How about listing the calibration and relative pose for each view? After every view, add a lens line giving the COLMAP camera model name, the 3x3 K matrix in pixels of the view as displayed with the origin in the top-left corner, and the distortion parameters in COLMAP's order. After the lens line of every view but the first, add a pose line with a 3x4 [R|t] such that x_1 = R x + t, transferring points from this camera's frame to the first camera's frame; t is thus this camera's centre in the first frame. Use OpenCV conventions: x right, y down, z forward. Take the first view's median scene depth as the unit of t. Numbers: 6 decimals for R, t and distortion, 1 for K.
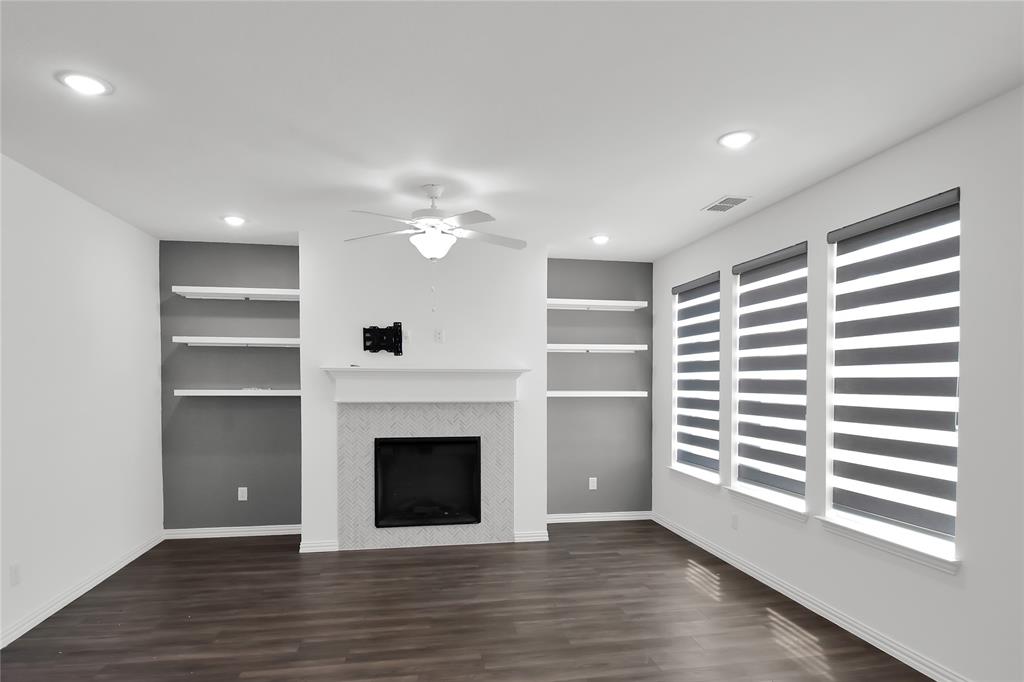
lens RADIAL K [[579.7, 0, 511.2], [0, 579.7, 393.0], [0, 0, 1]] dist [0.002104, 0.000113]
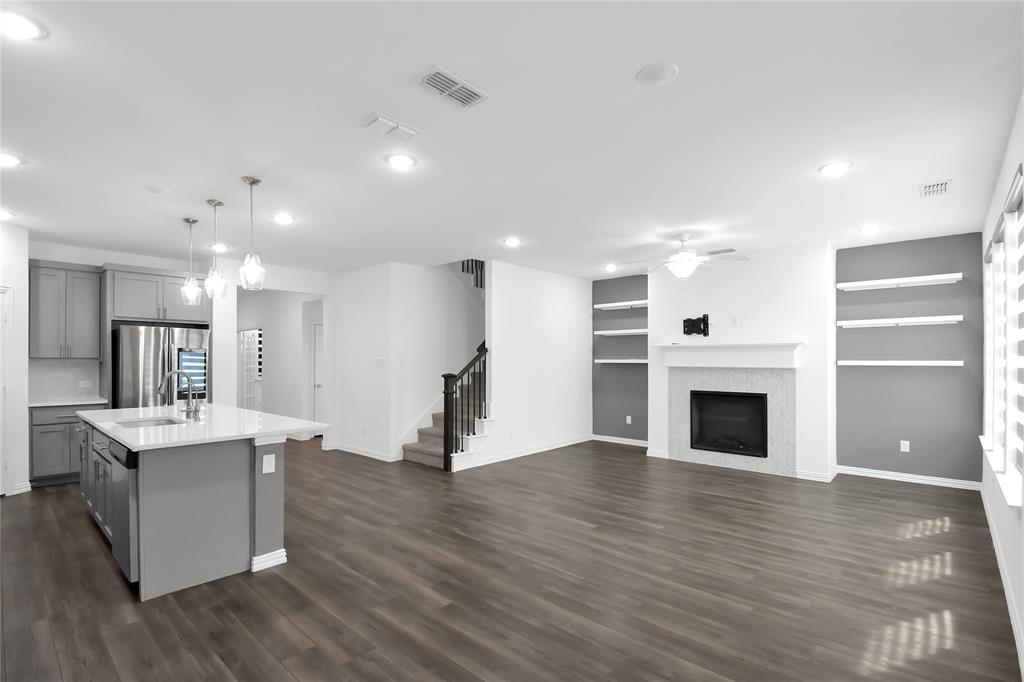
lens RADIAL K [[476.4, 0, 512.8], [0, 476.4, 362.7], [0, 0, 1]] dist [-0.000753, -0.000163]
pose [[0.606760, -0.000369, -0.794885, 0.480983], [-0.016242, 0.999785, -0.012863, 0.027792], [0.794719, 0.020715, 0.606624, -0.149863]]
